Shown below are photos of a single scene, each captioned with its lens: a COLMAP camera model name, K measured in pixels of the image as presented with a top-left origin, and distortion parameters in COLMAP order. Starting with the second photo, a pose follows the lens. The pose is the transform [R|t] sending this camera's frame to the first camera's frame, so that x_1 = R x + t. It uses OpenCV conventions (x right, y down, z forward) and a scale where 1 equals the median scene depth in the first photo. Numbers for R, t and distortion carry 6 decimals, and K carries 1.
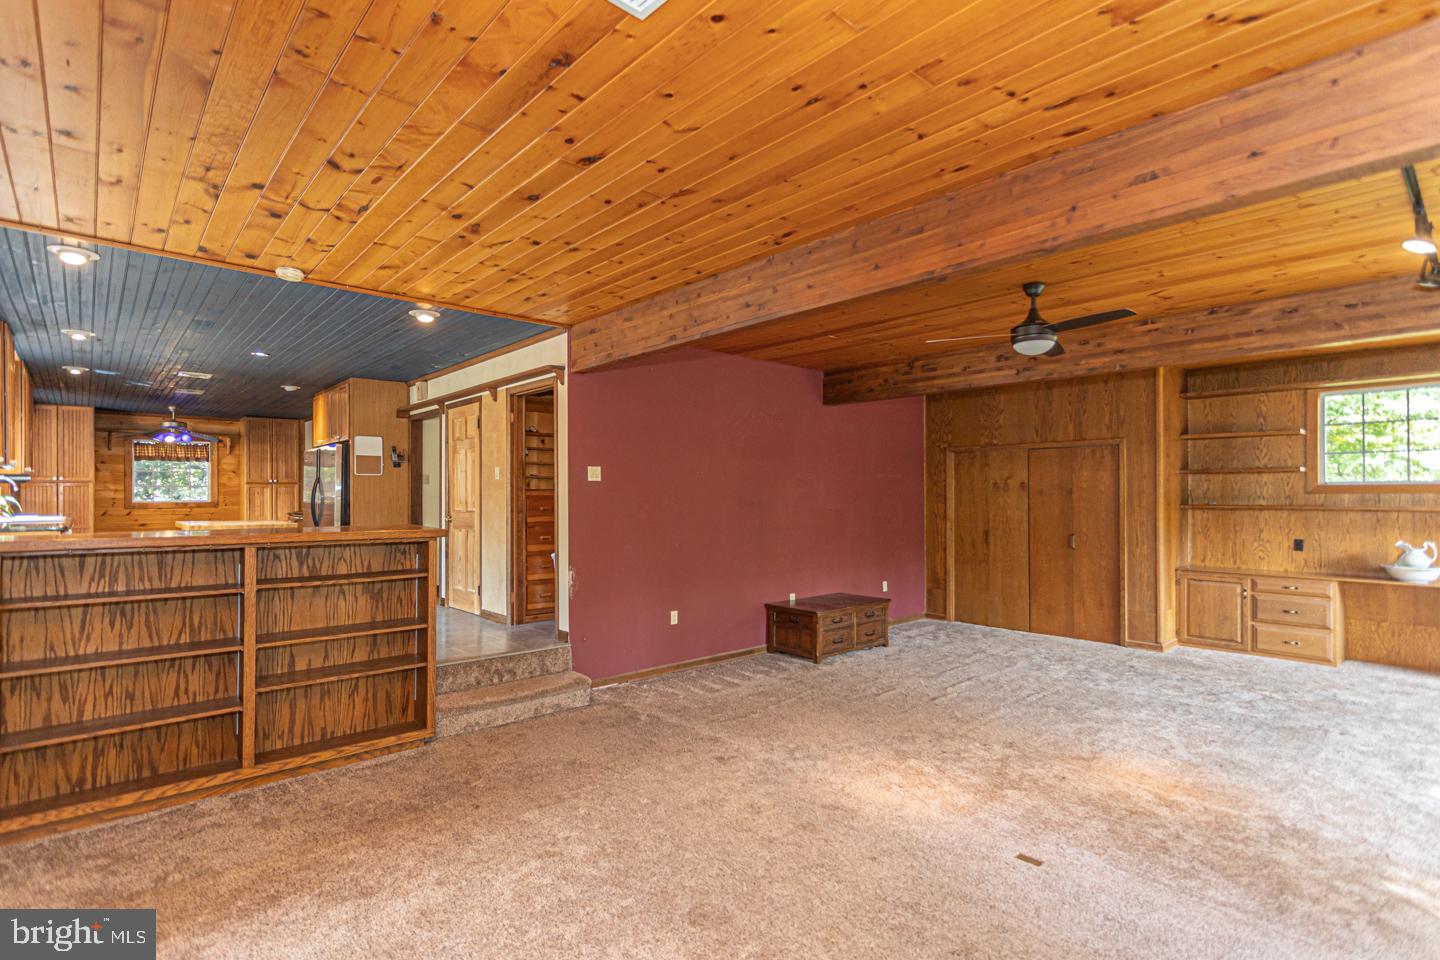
lens RADIAL K [[701.9, 0, 727.7], [0, 701.9, 488.9], [0, 0, 1]] dist [-0.000199, 0.002623]
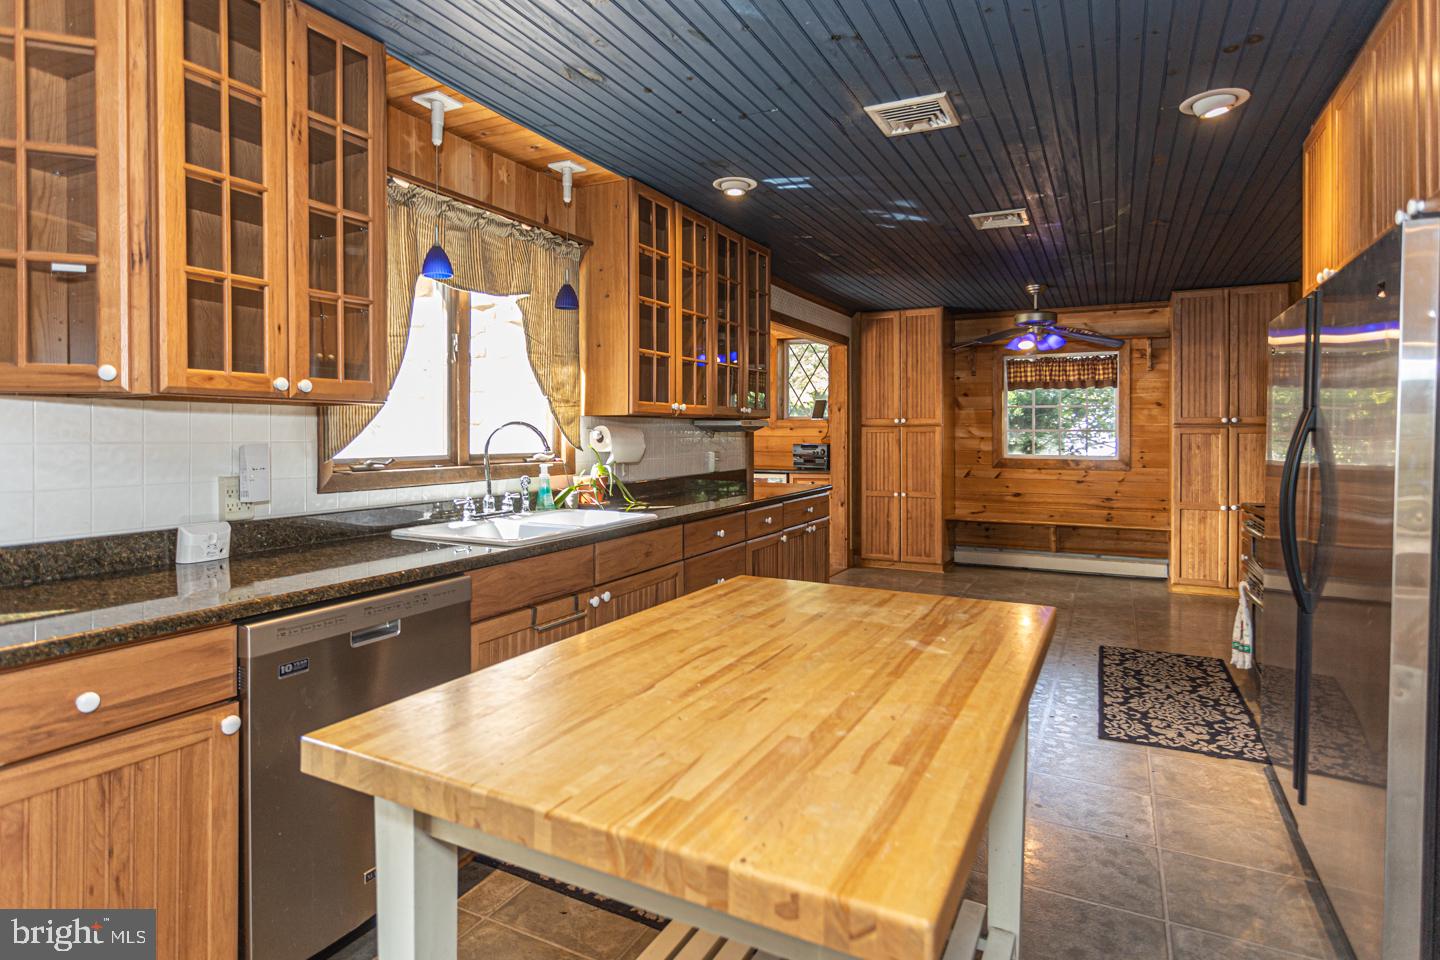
lens RADIAL K [[774.9, 0, 709.8], [0, 774.9, 434.9], [0, 0, 1]] dist [-0.000726, -0.000011]
pose [[0.340054, 0.005918, -0.940387, -0.281321], [0.001358, 0.999976, 0.006784, -0.005576], [0.940405, -0.003584, 0.340038, 0.503785]]
